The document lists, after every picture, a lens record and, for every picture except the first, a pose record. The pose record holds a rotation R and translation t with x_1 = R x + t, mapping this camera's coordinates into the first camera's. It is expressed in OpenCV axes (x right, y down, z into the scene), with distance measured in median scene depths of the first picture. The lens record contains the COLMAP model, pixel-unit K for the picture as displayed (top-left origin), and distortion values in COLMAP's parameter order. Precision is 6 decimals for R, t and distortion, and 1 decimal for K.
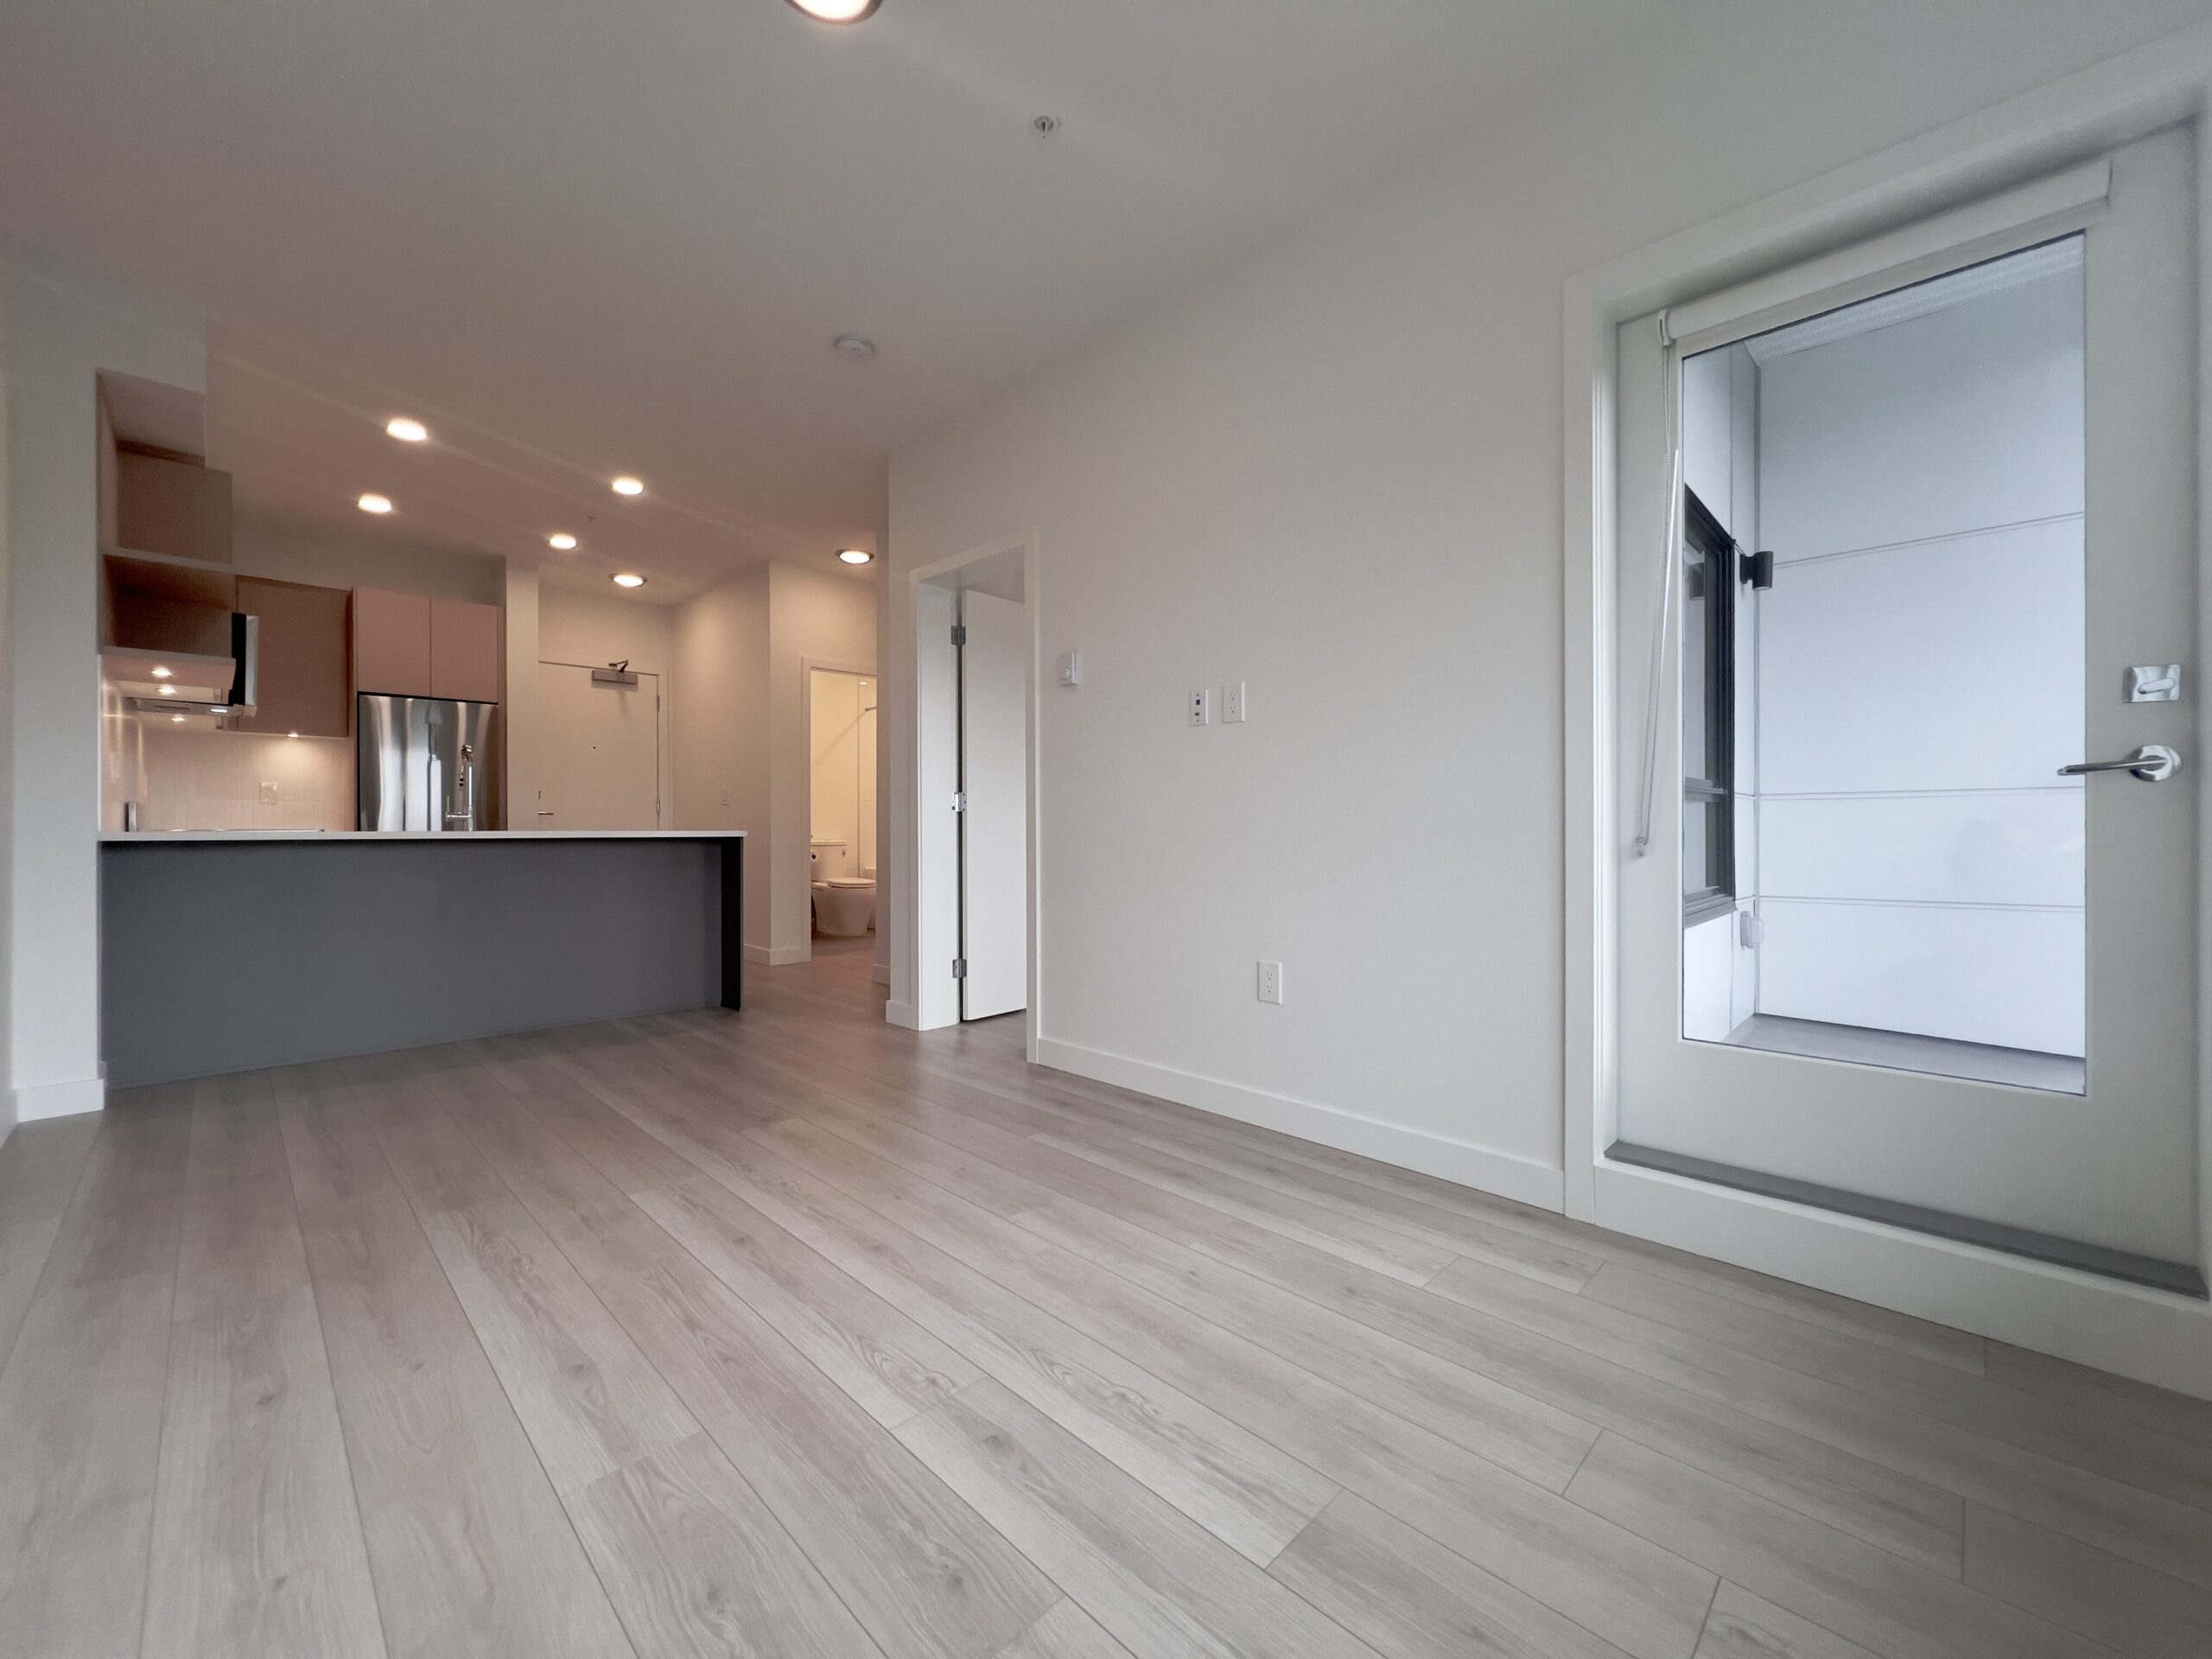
lens RADIAL K [[881.1, 0, 1116.3], [0, 881.1, 809.0], [0, 0, 1]] dist [0.001805, 0.000037]
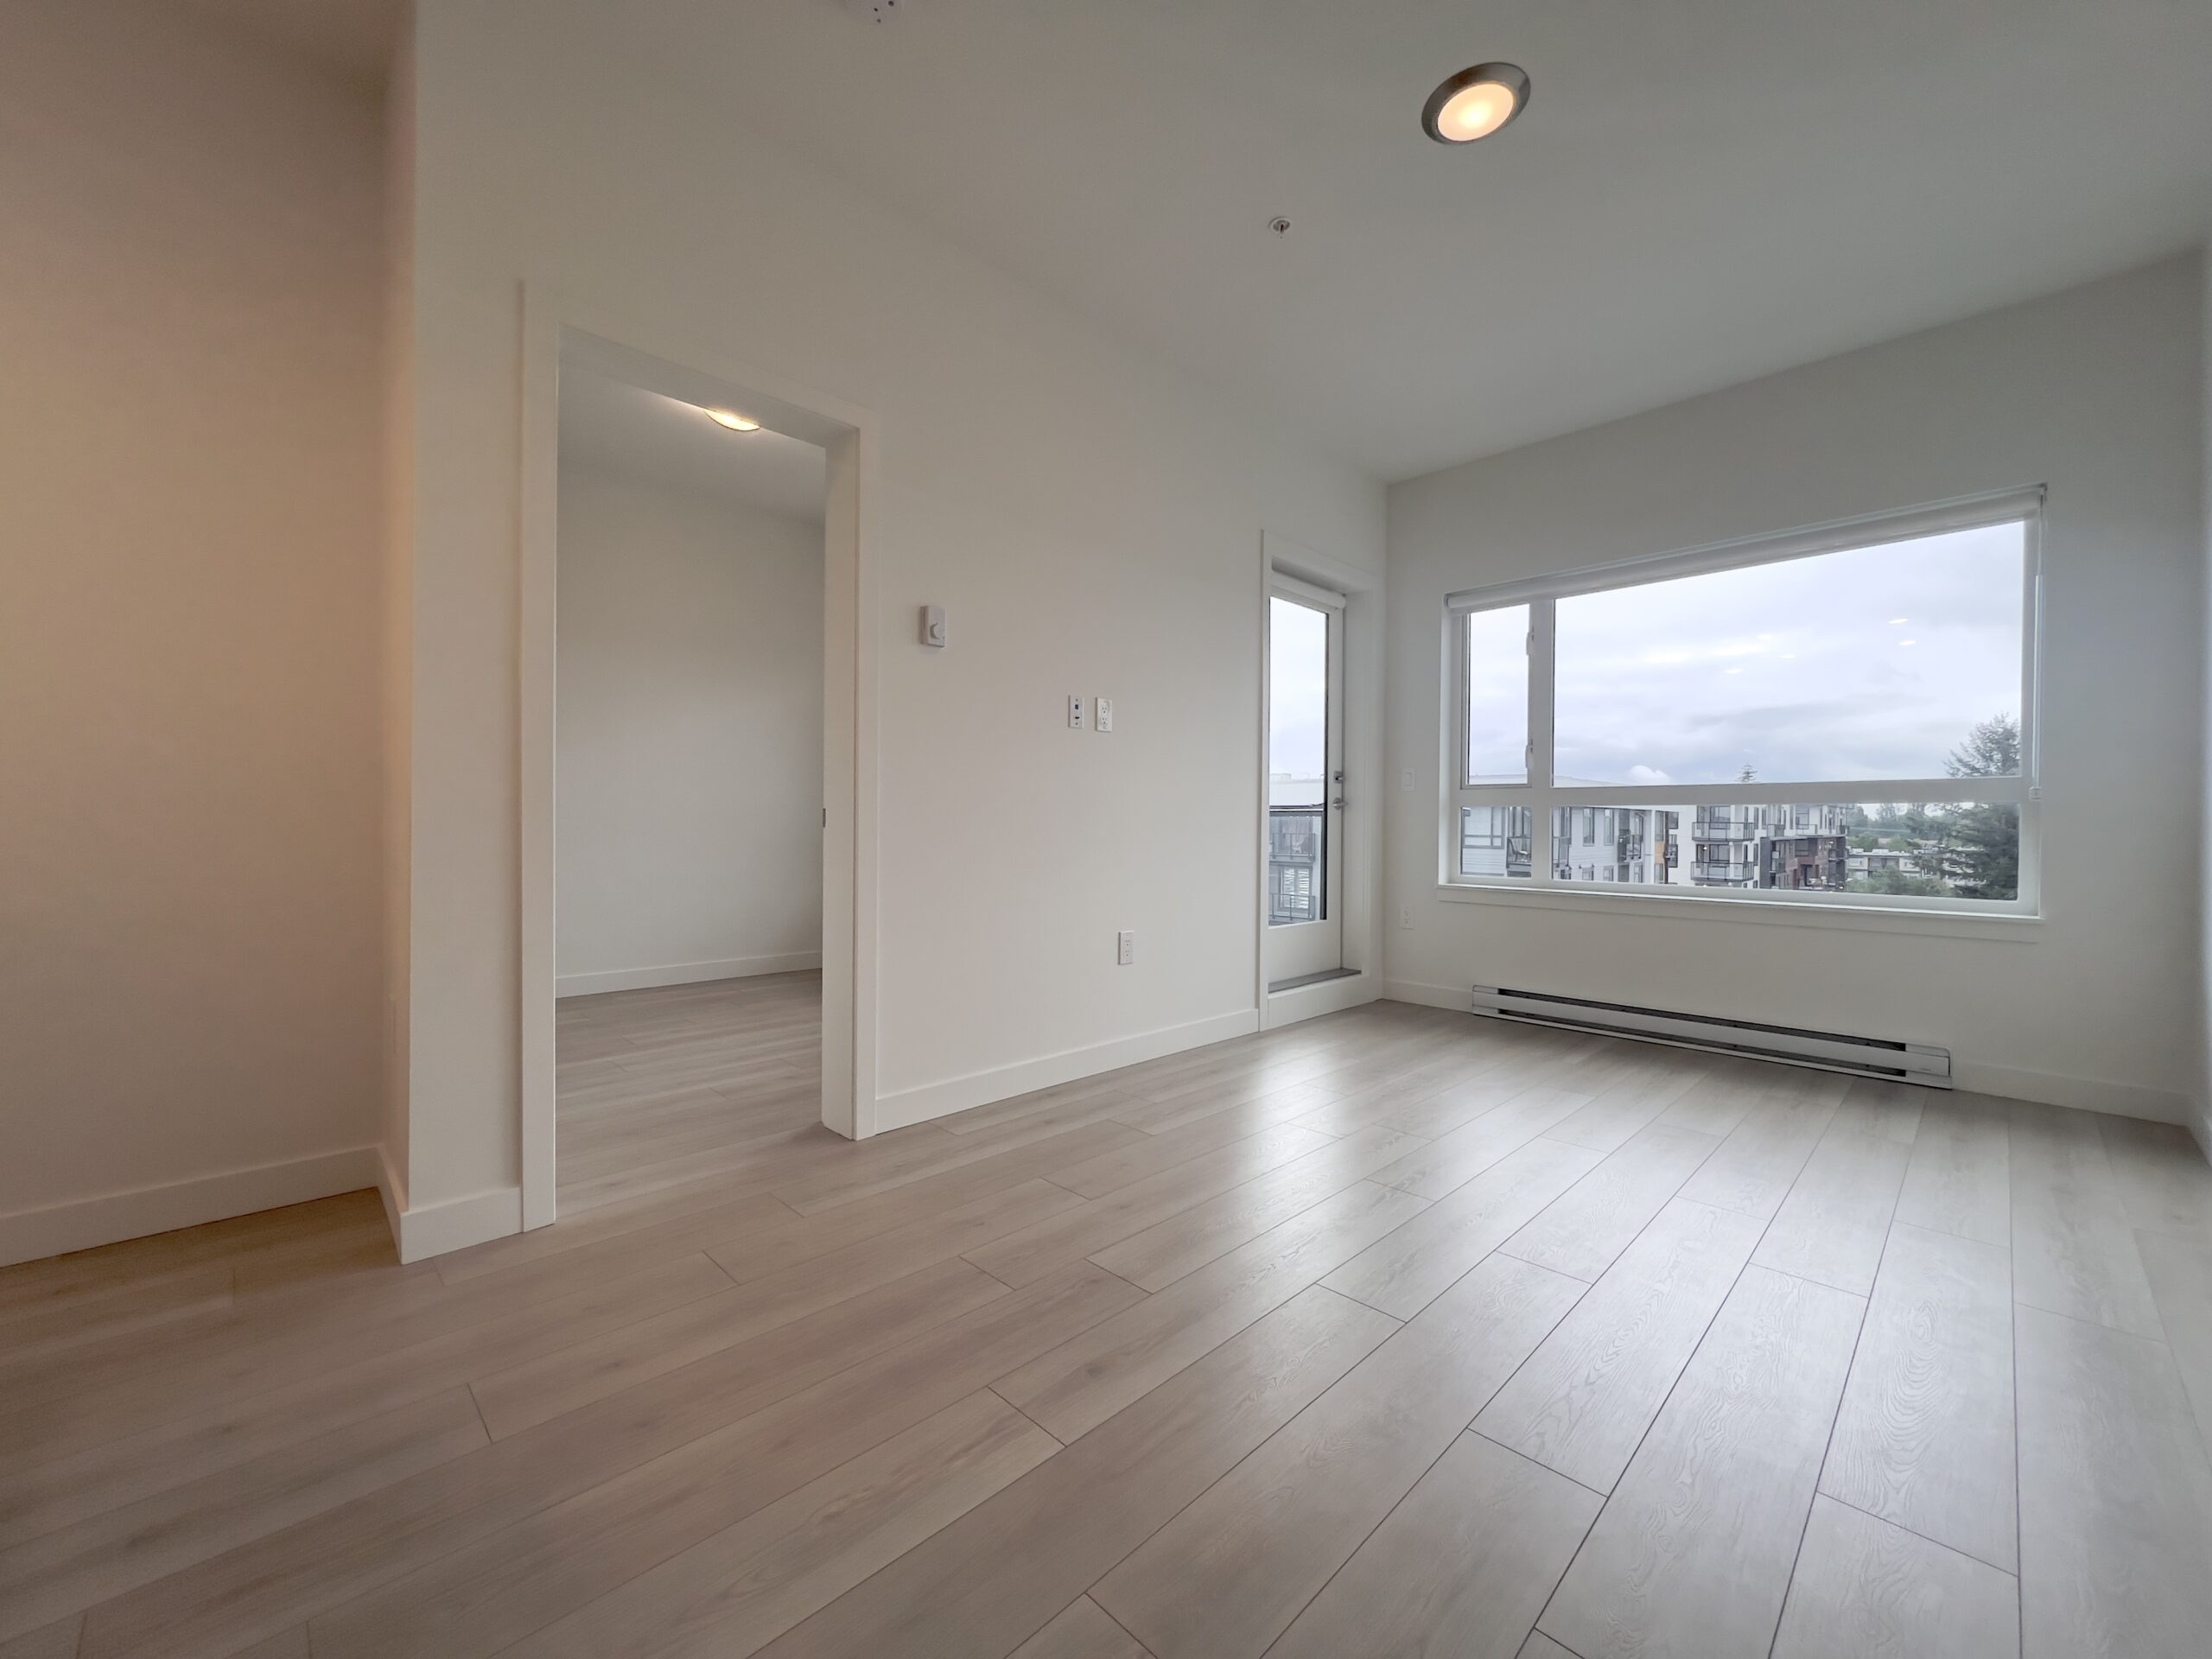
lens RADIAL K [[881.1, 0, 1116.7], [0, 881.1, 828.8], [0, 0, 1]] dist [0.001805, 0.000037]
pose [[0.005037, -0.016193, 0.999856, -0.999882], [-0.046568, 0.998780, 0.016410, 0.009128], [-0.998902, -0.046644, 0.004277, 0.961543]]
